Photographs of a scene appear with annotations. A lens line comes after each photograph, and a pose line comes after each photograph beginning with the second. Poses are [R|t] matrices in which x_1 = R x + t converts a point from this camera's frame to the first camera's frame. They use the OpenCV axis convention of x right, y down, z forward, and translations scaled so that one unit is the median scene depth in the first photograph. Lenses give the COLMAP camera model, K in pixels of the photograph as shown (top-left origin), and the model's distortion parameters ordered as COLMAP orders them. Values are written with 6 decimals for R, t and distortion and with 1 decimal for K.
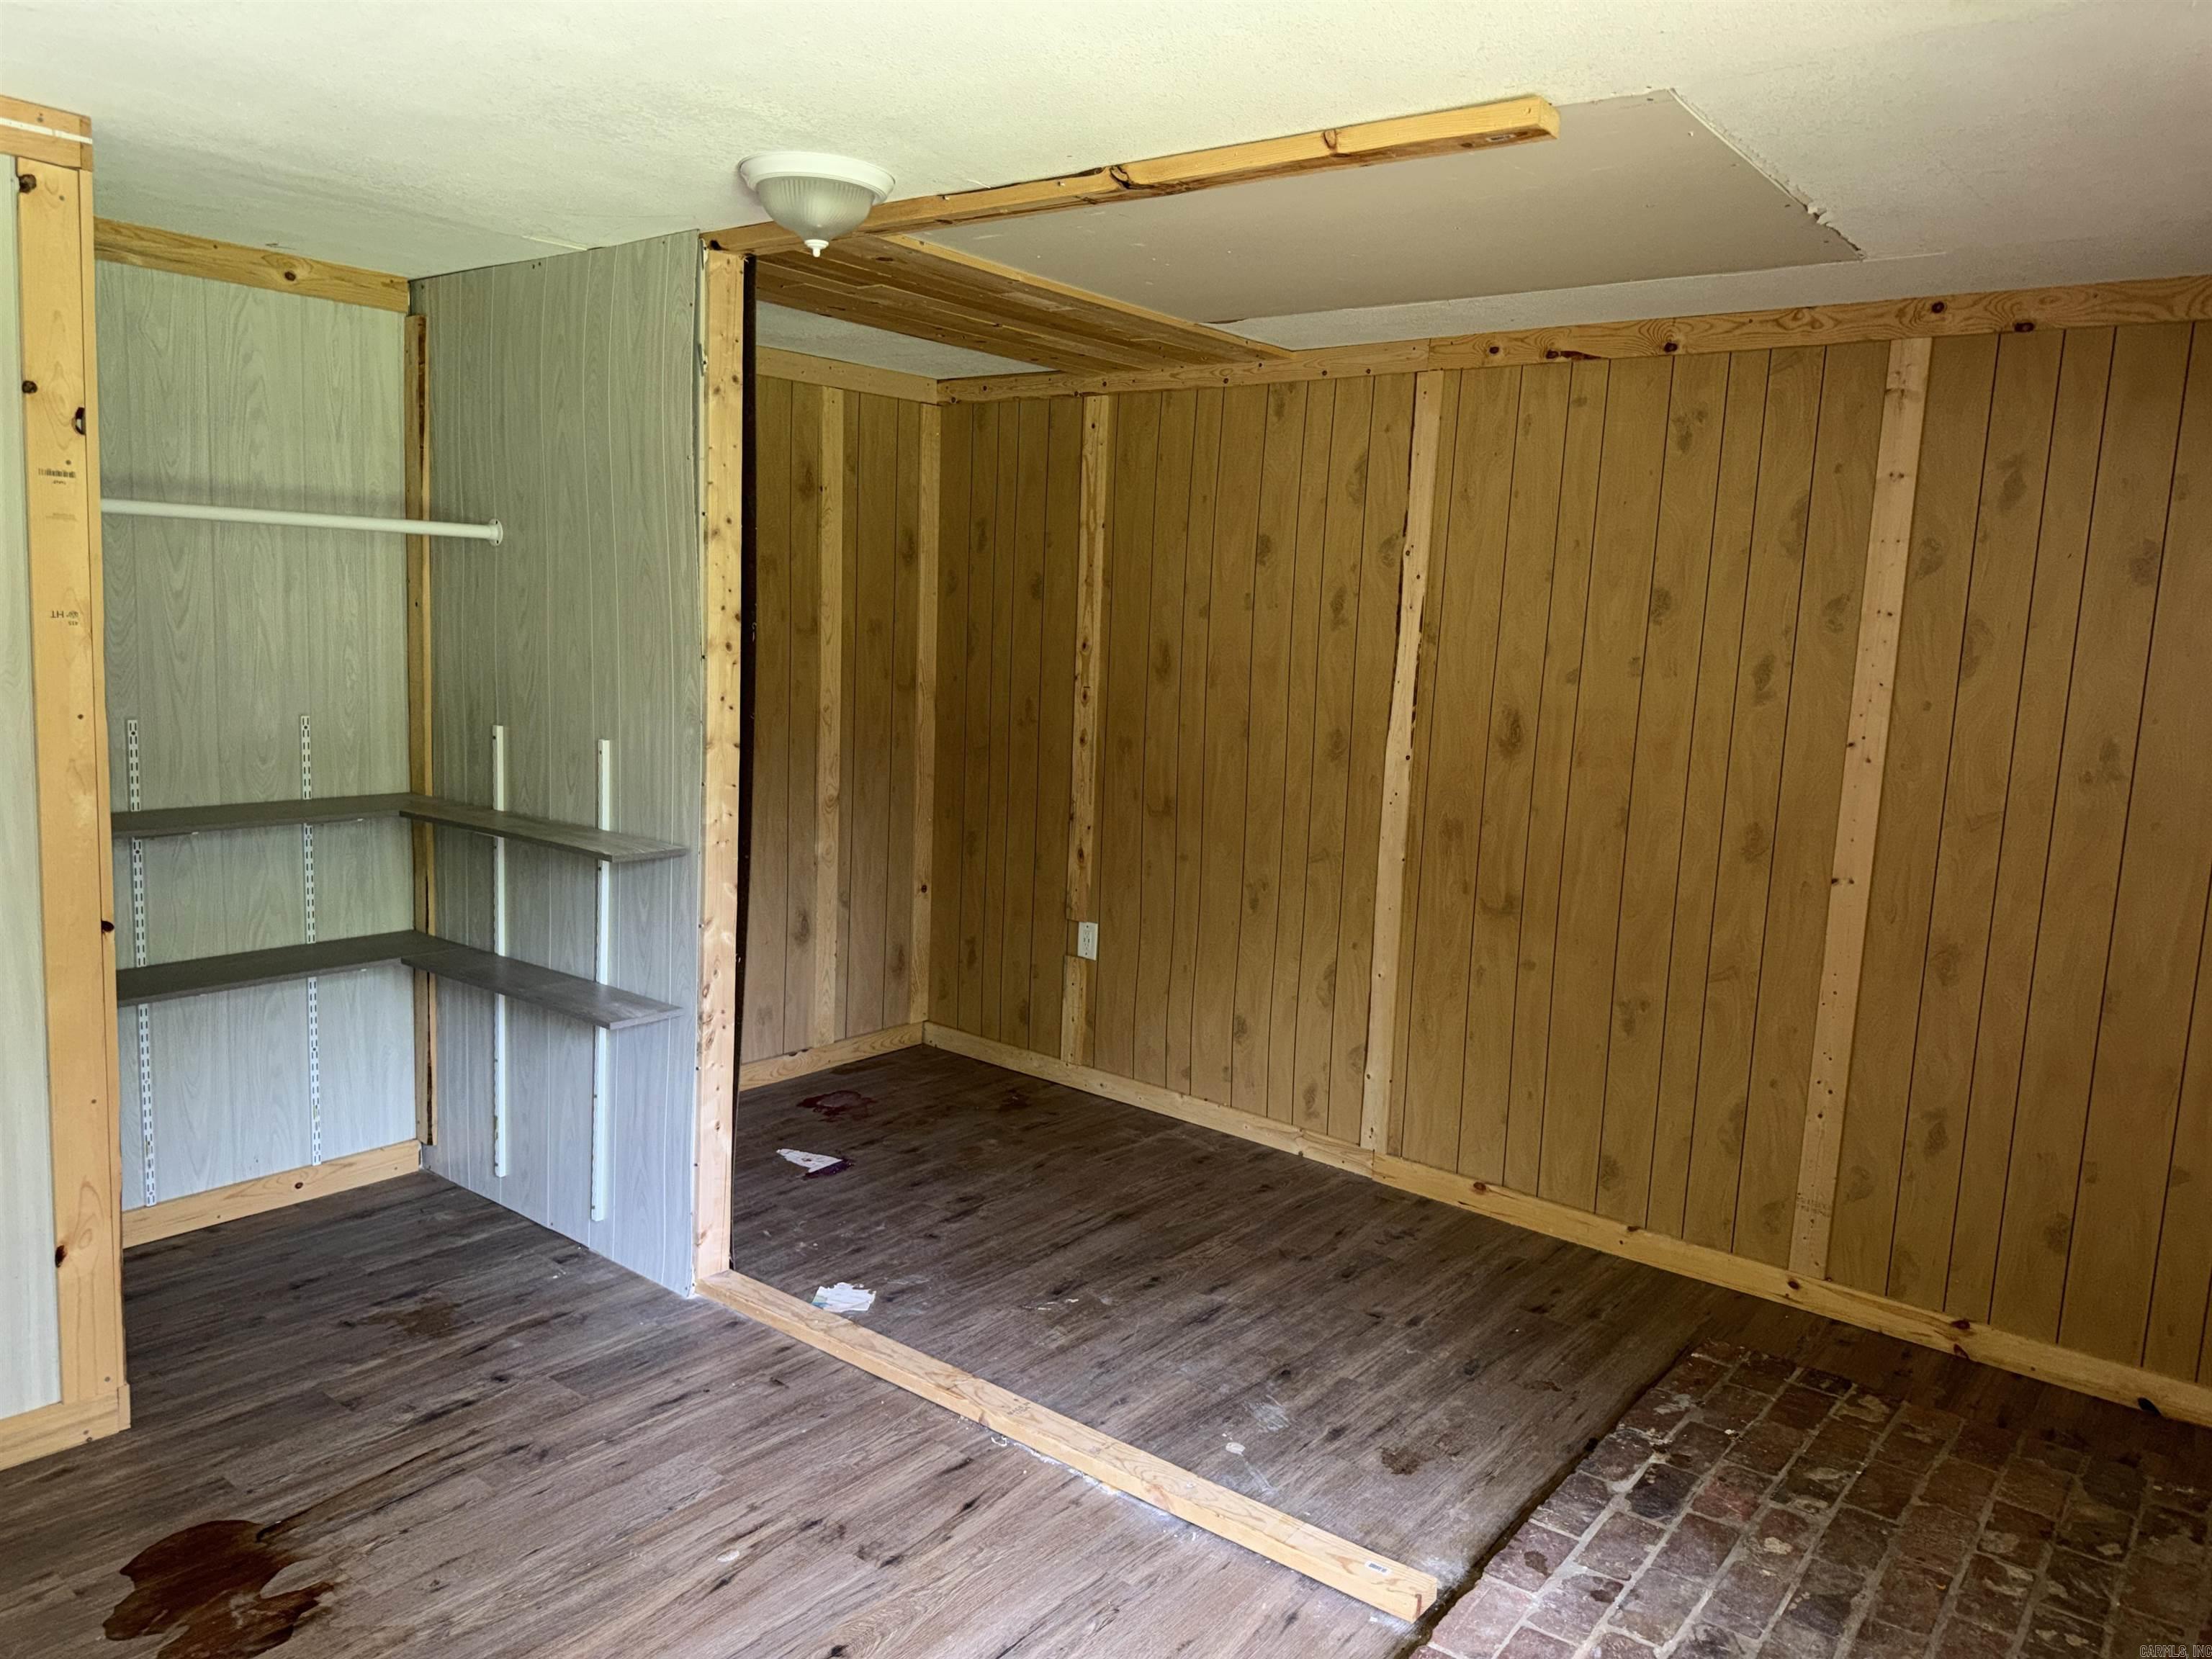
lens RADIAL K [[1551.7, 0, 1109.4], [0, 1551.7, 836.2], [0, 0, 1]] dist [0.098285, -0.123043]
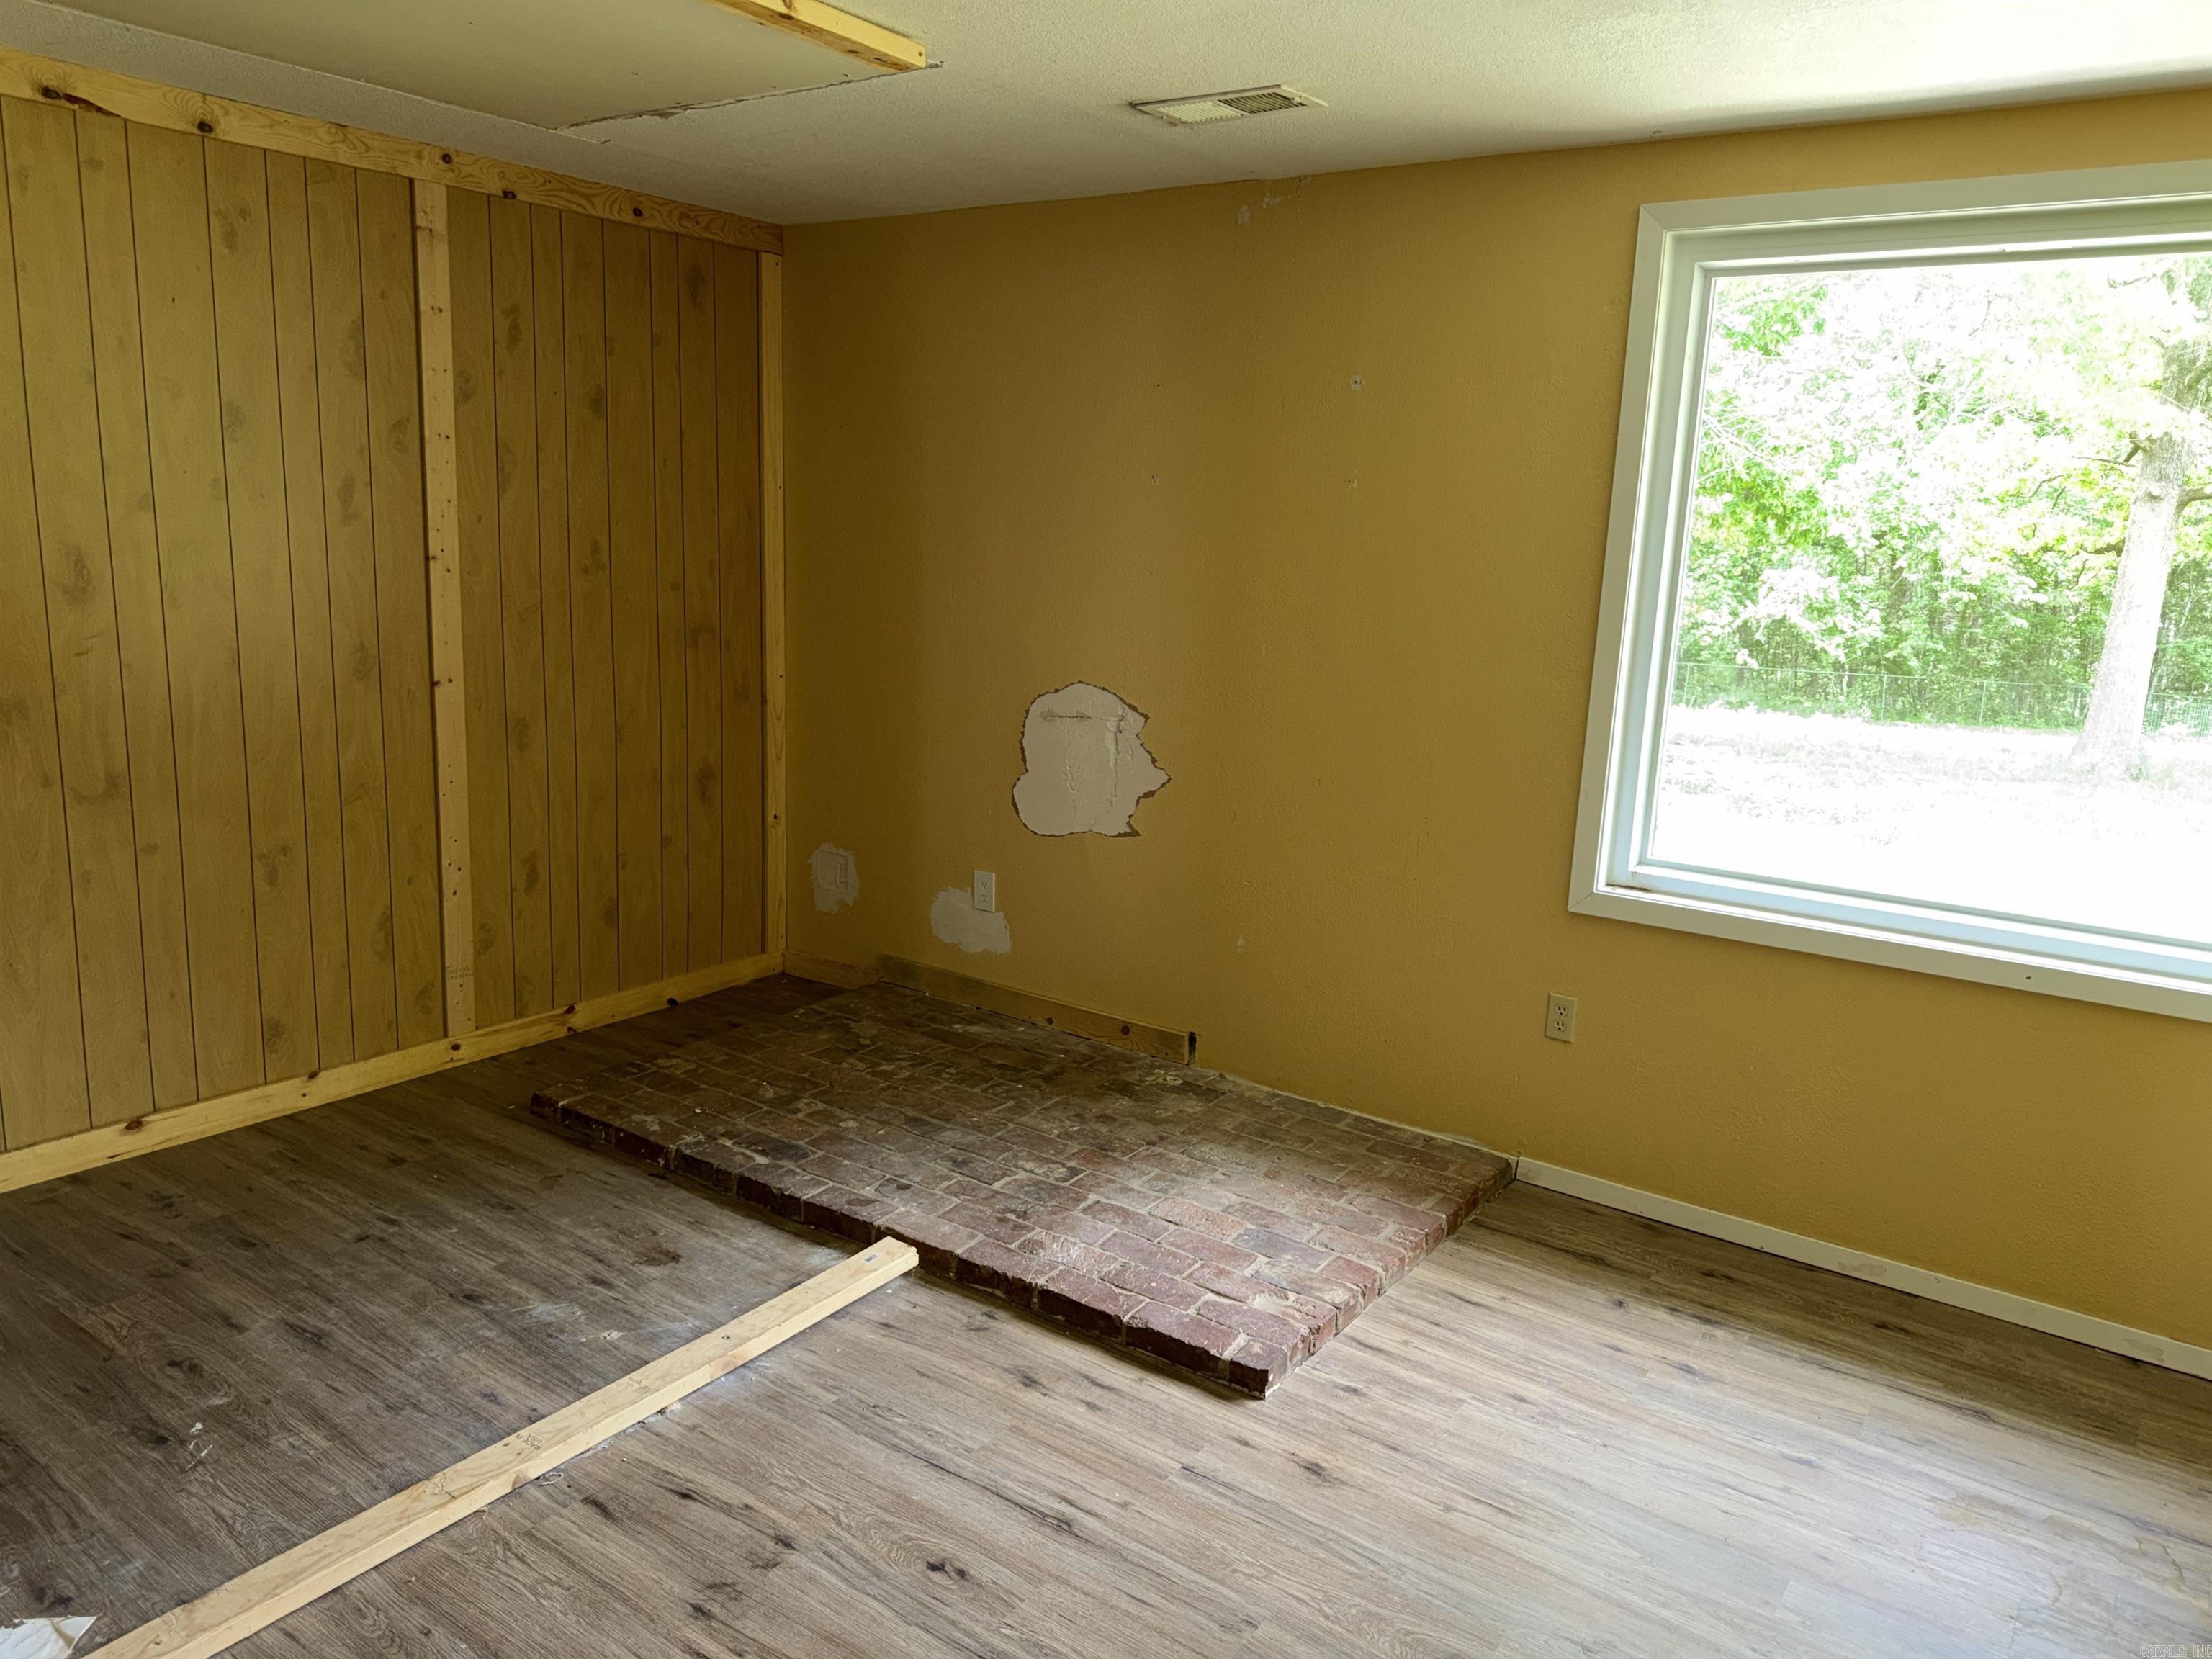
lens RADIAL K [[1530.0, 0, 1104.7], [0, 1530.0, 861.1], [0, 0, 1]] dist [0.005774, -0.021048]
pose [[-0.036302, -0.263984, 0.963844, -0.649866], [0.102890, 0.958367, 0.266359, -0.093291], [-0.994030, 0.108839, -0.007629, 0.575834]]
